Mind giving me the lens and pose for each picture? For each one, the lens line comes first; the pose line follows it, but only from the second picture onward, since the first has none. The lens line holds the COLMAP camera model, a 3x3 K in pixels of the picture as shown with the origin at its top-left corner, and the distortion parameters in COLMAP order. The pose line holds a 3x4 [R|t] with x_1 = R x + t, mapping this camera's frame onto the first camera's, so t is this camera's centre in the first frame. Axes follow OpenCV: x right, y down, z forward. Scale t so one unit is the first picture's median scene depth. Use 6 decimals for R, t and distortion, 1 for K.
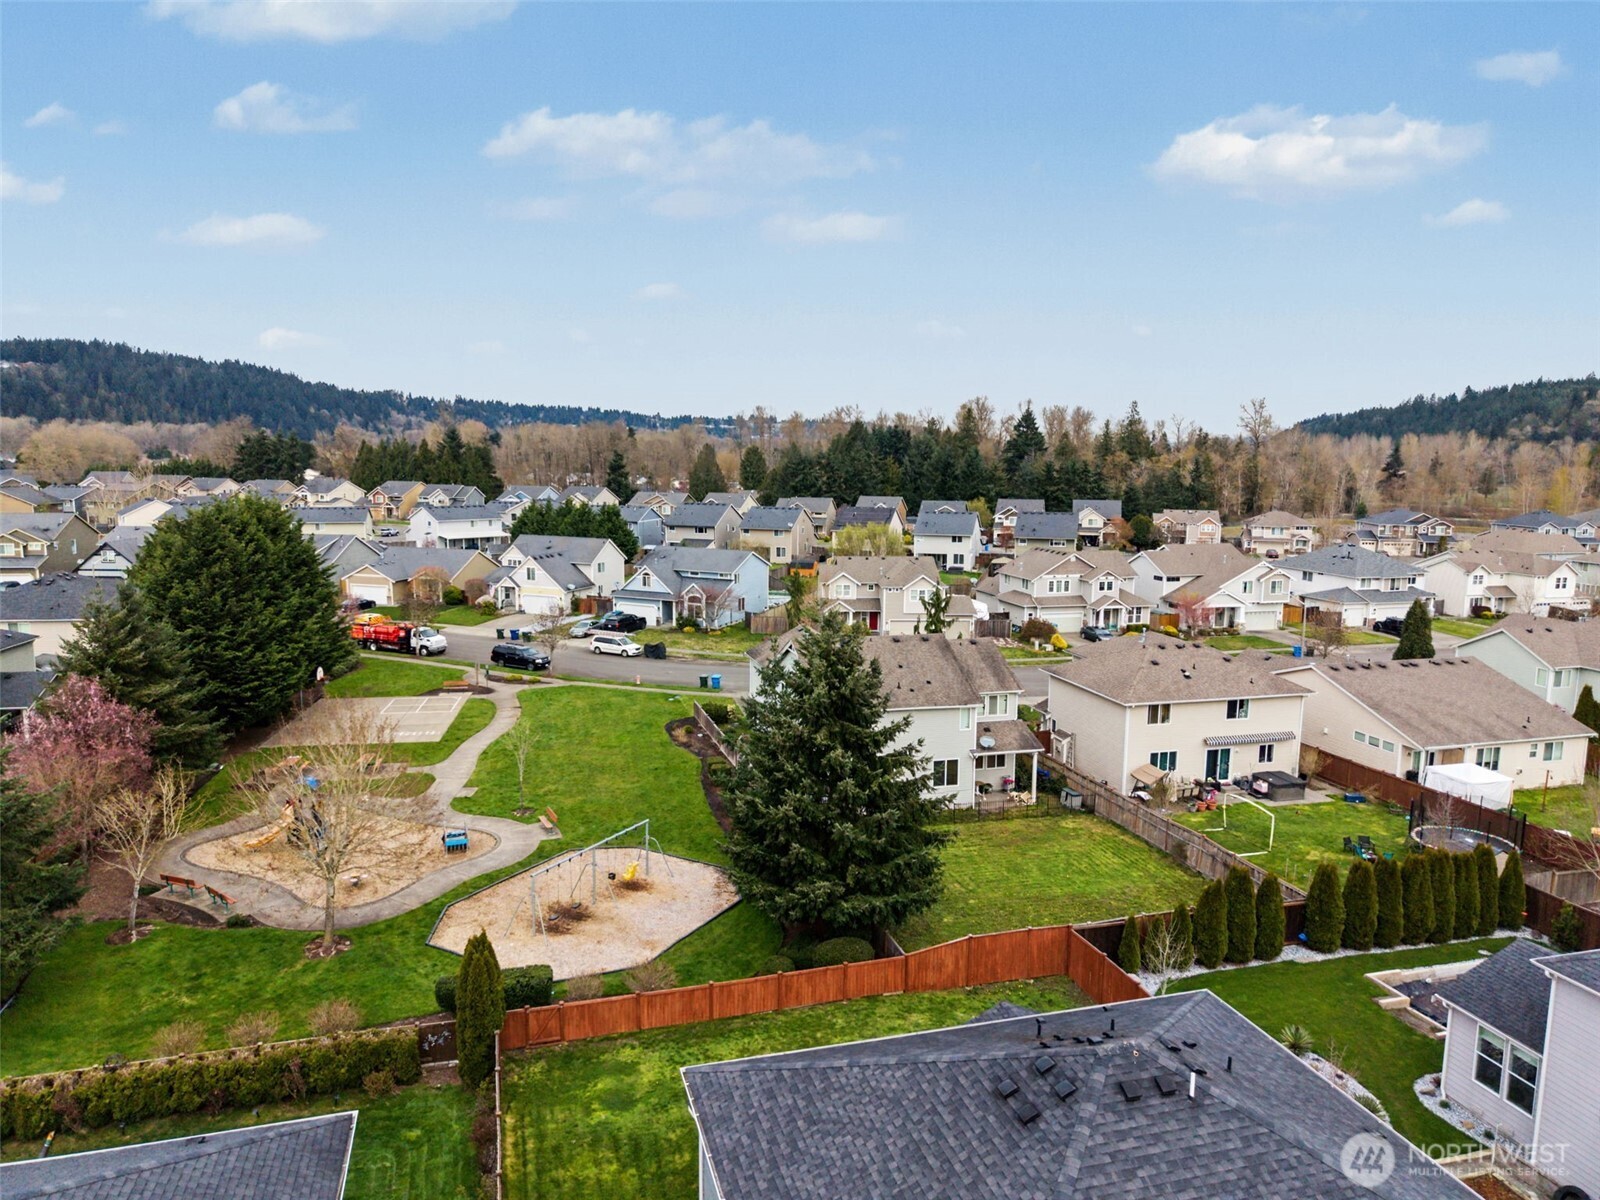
lens RADIAL K [[1069.5, 0, 798.1], [0, 1069.5, 600.6], [0, 0, 1]] dist [0.022466, -0.026153]
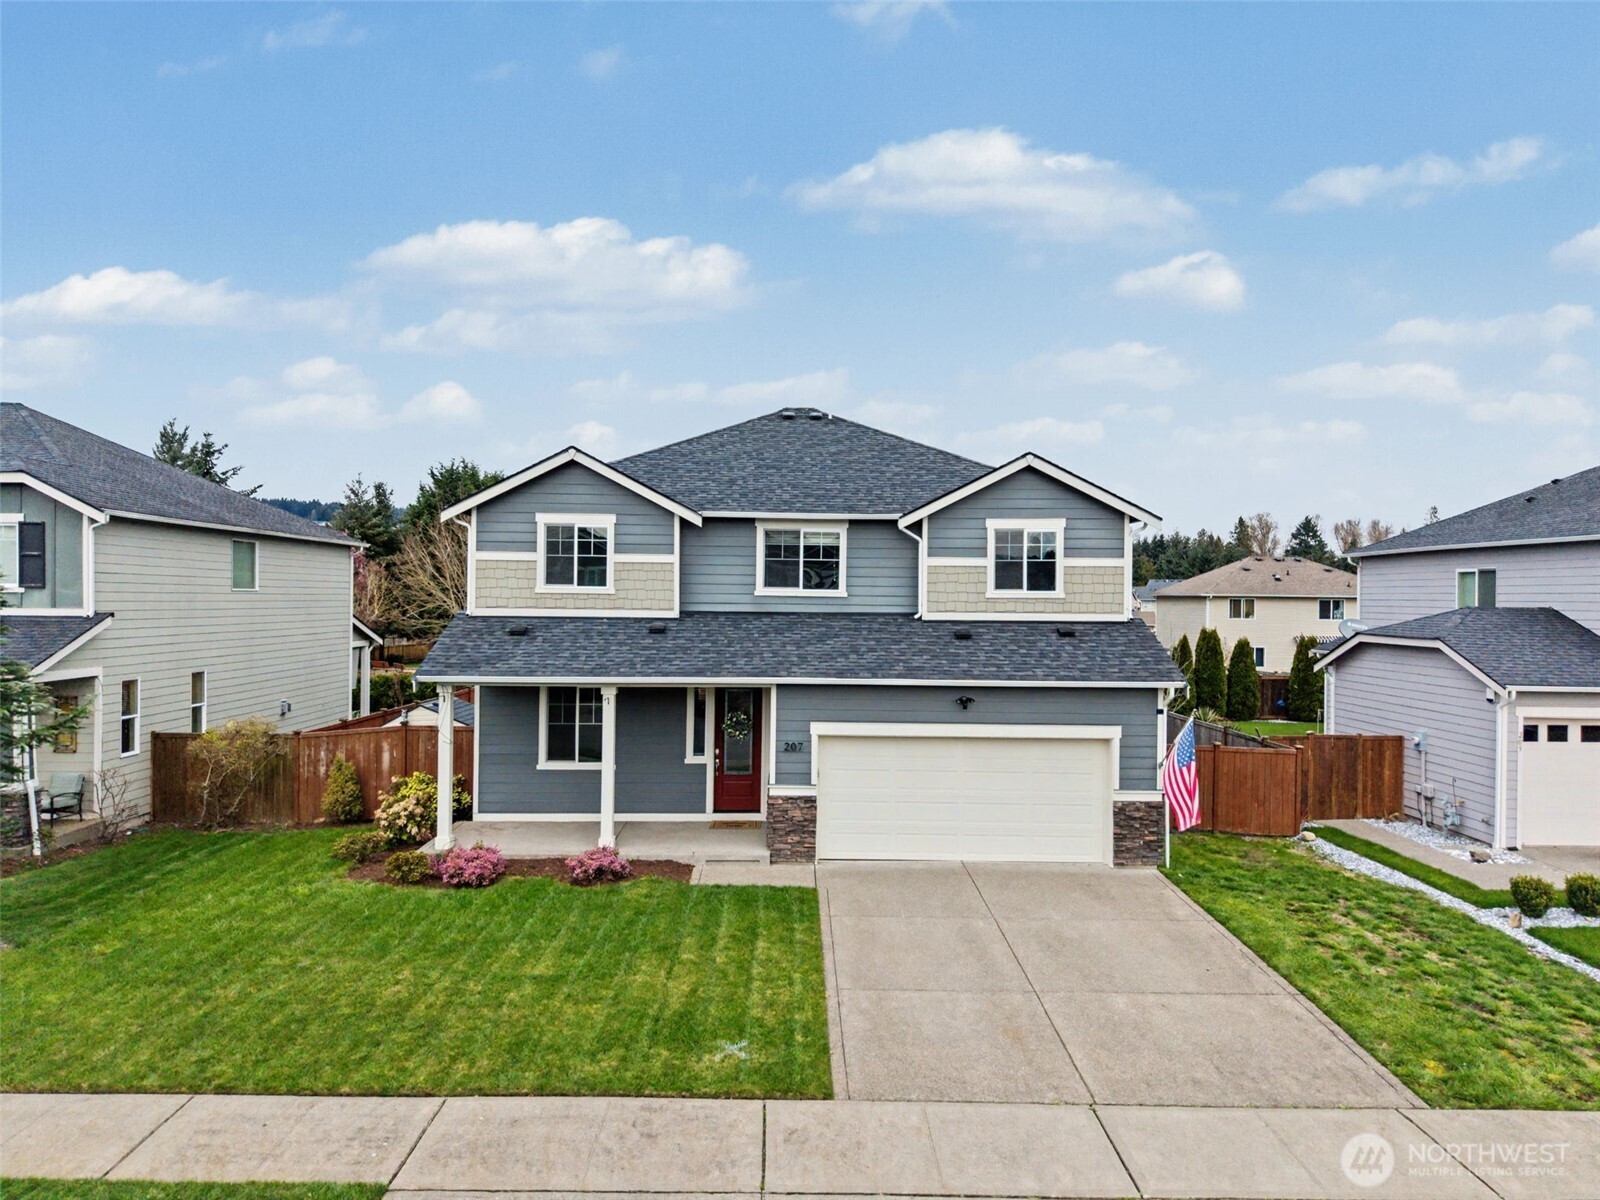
lens RADIAL K [[1064.8, 0, 800.0], [0, 1064.8, 600.0], [0, 0, 1]] dist [0.031635, -0.027634]
pose [[0.964519, -0.001228, -0.264009, 0.096443], [-0.035978, 0.990049, -0.136044, 0.122883], [0.261549, 0.140716, 0.954877, -0.046366]]
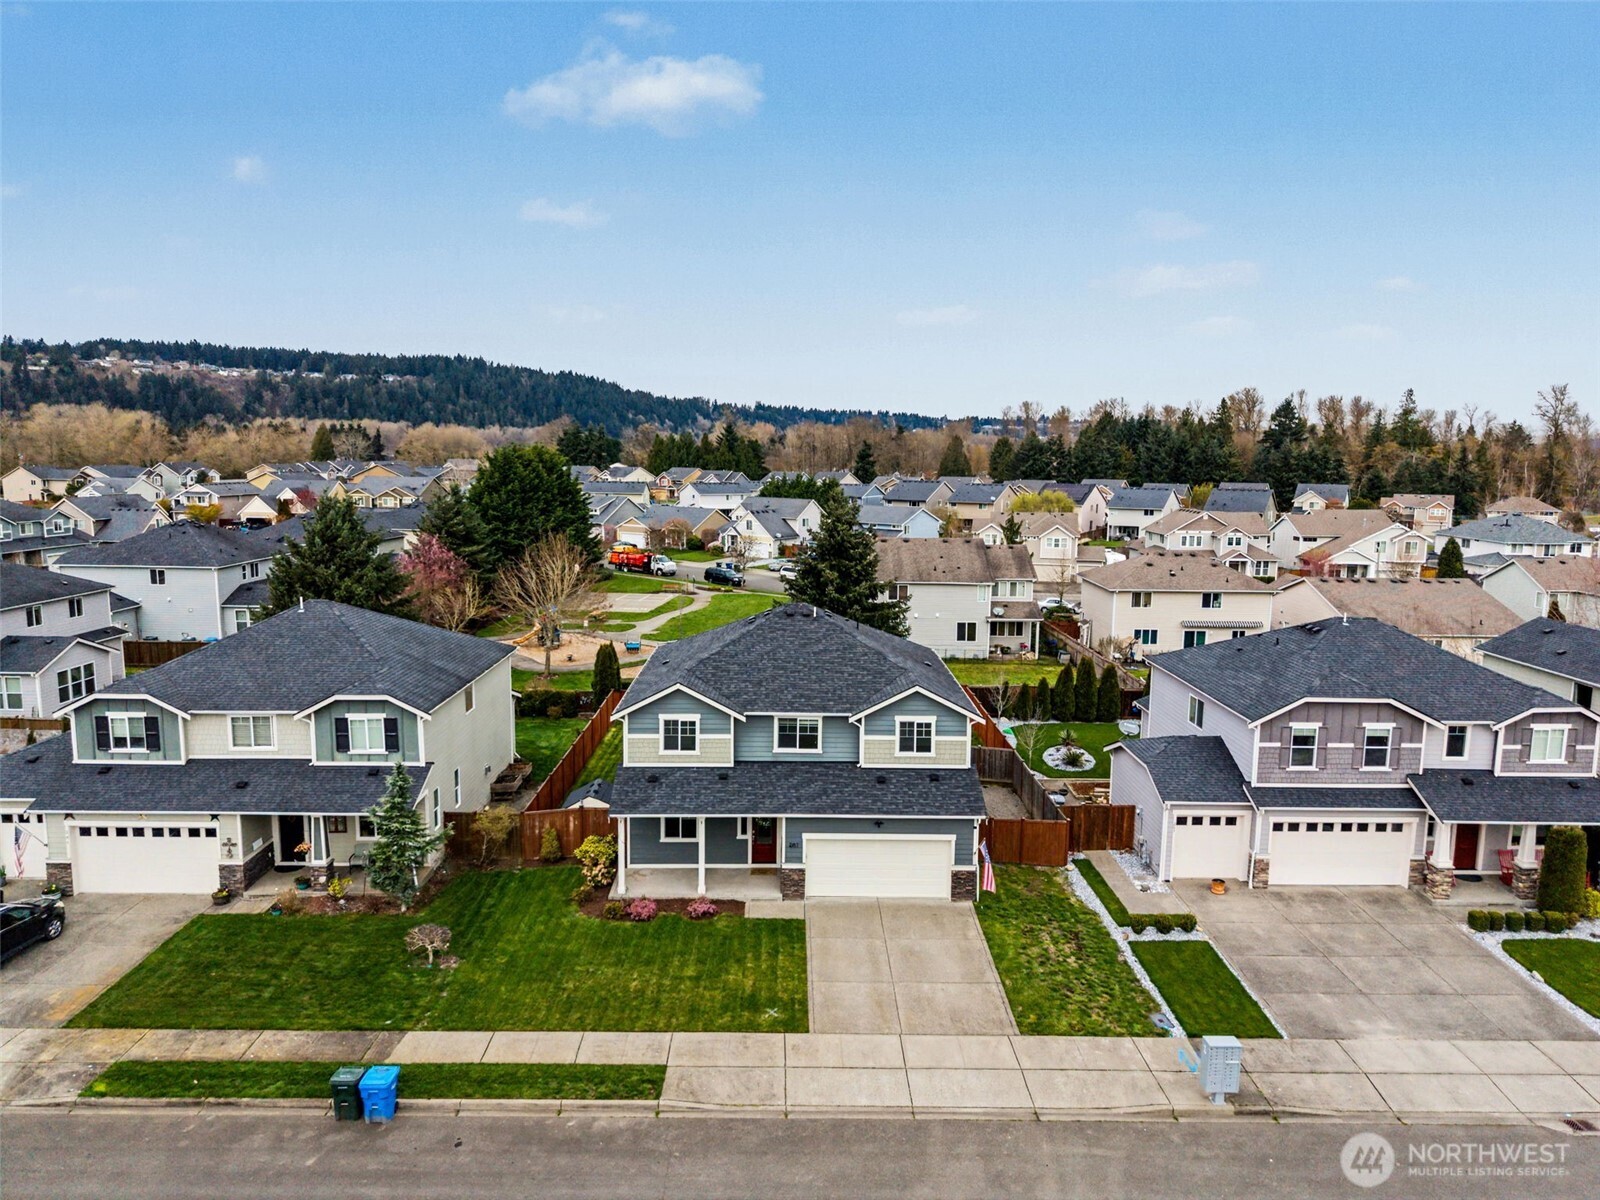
lens RADIAL K [[1055.7, 0, 800.0], [0, 1055.7, 600.0], [0, 0, 1]] dist [0.053841, -0.070706]
pose [[0.965319, 0.036464, -0.258513, 0.130494], [-0.036764, 0.999317, 0.003676, 0.056864], [0.258470, 0.005956, 0.966001, -0.181714]]
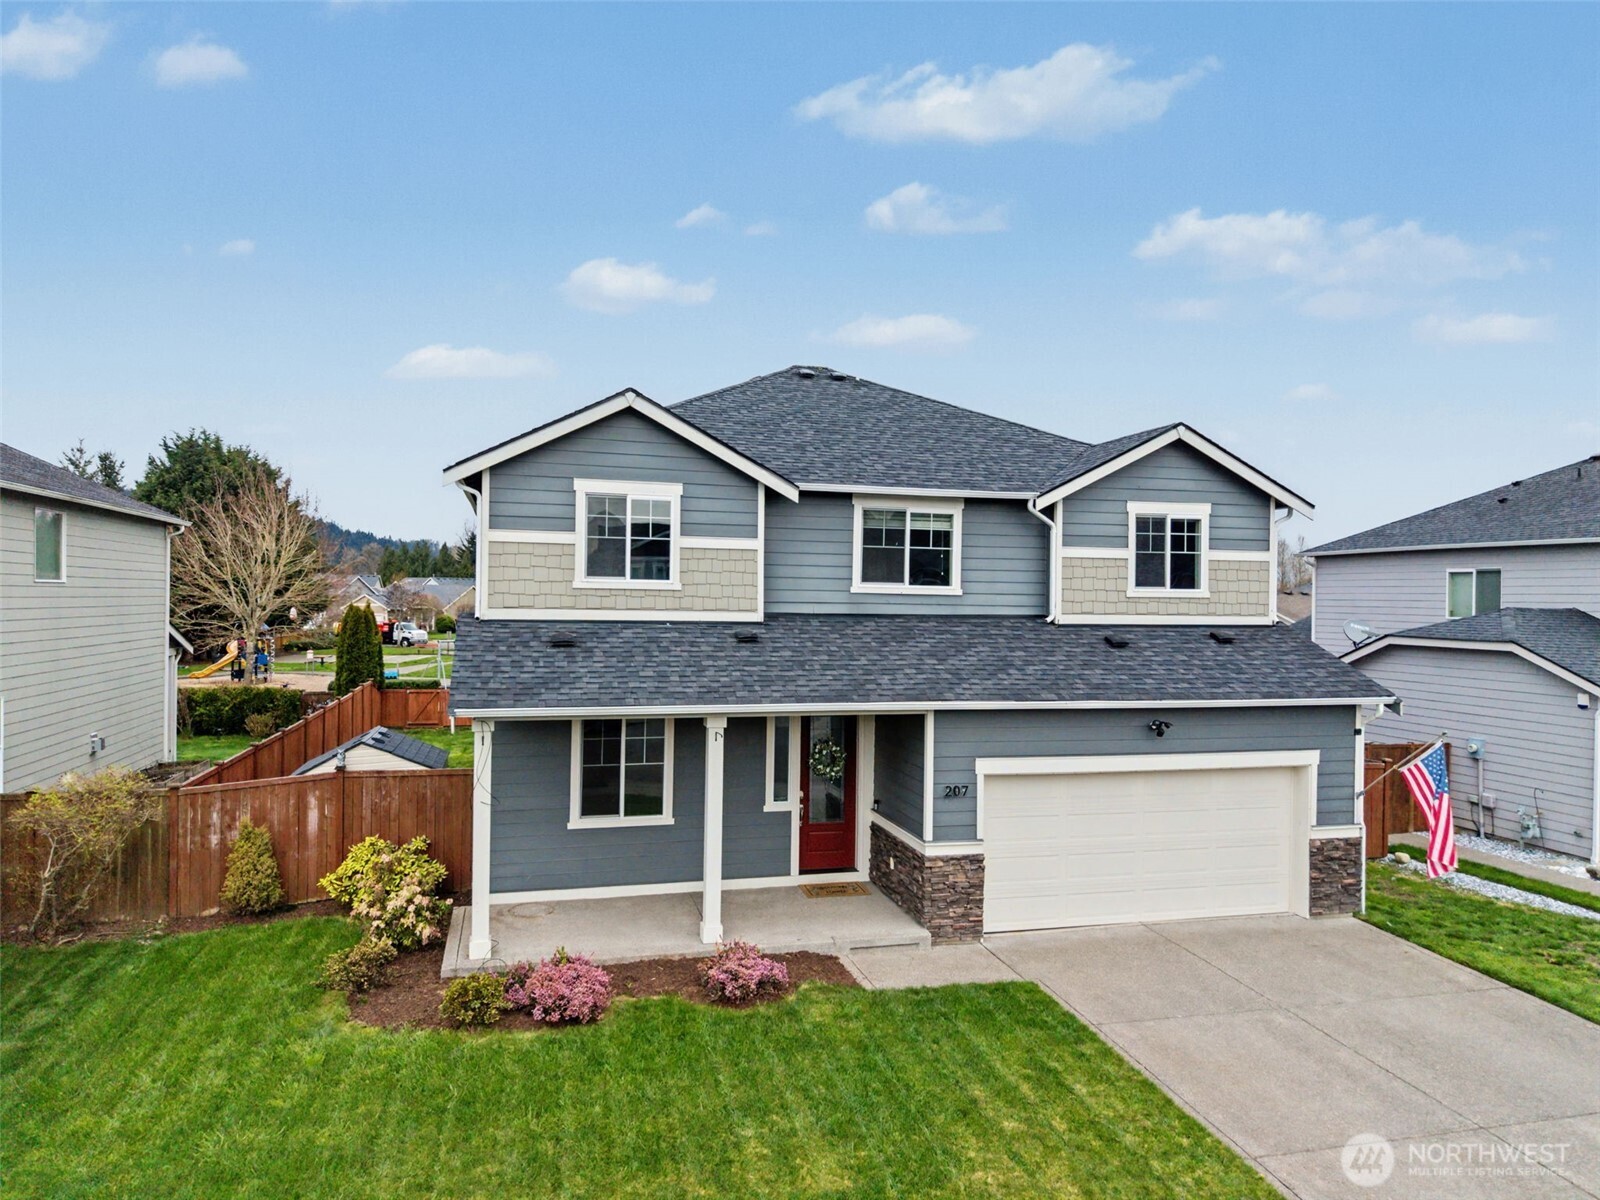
lens RADIAL K [[1069.5, 0, 798.1], [0, 1069.5, 600.6], [0, 0, 1]] dist [0.022466, -0.026153]
pose [[0.999714, 0.002403, -0.023778, 0.045154], [-0.005659, 0.990438, -0.137846, 0.118969], [0.023220, 0.137941, 0.990168, -0.020036]]
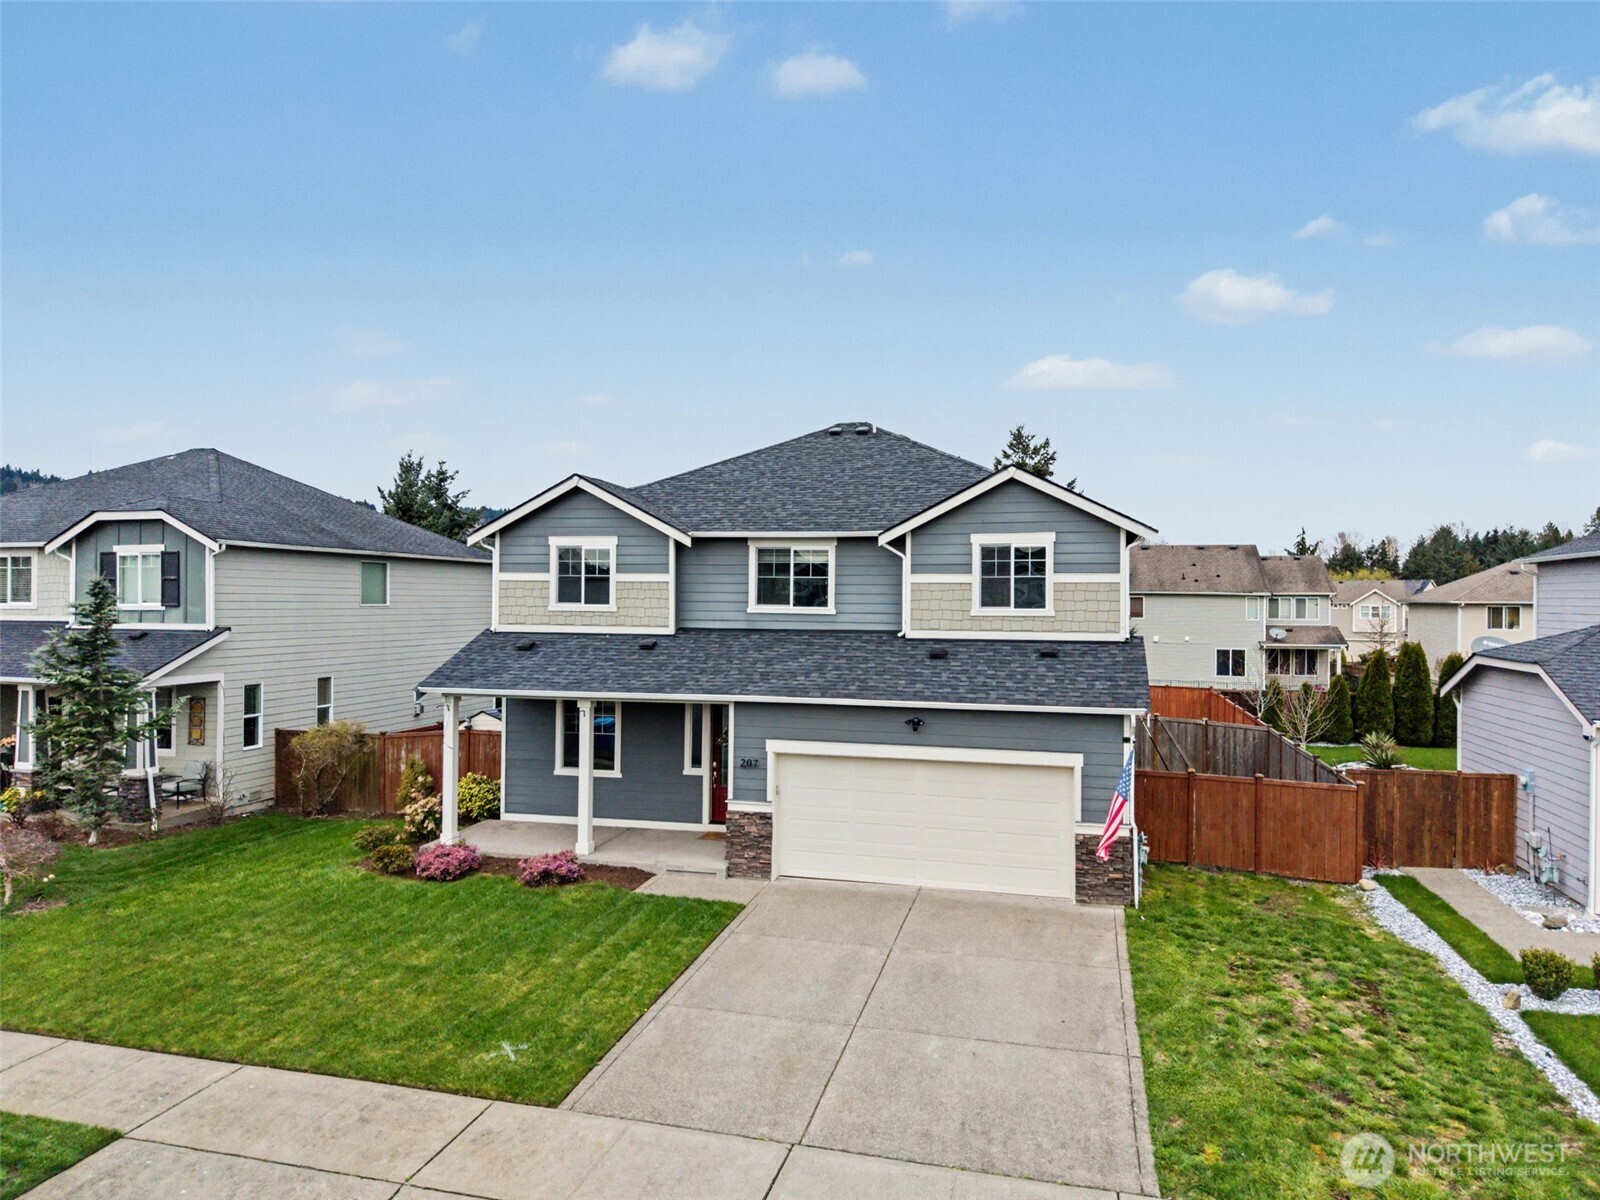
lens RADIAL K [[1064.8, 0, 800.0], [0, 1064.8, 600.0], [0, 0, 1]] dist [0.031635, -0.027634]
pose [[0.863496, -0.004481, -0.504336, 0.136503], [-0.068256, 0.989723, -0.125657, 0.118798], [0.499716, 0.142928, 0.854316, -0.031729]]
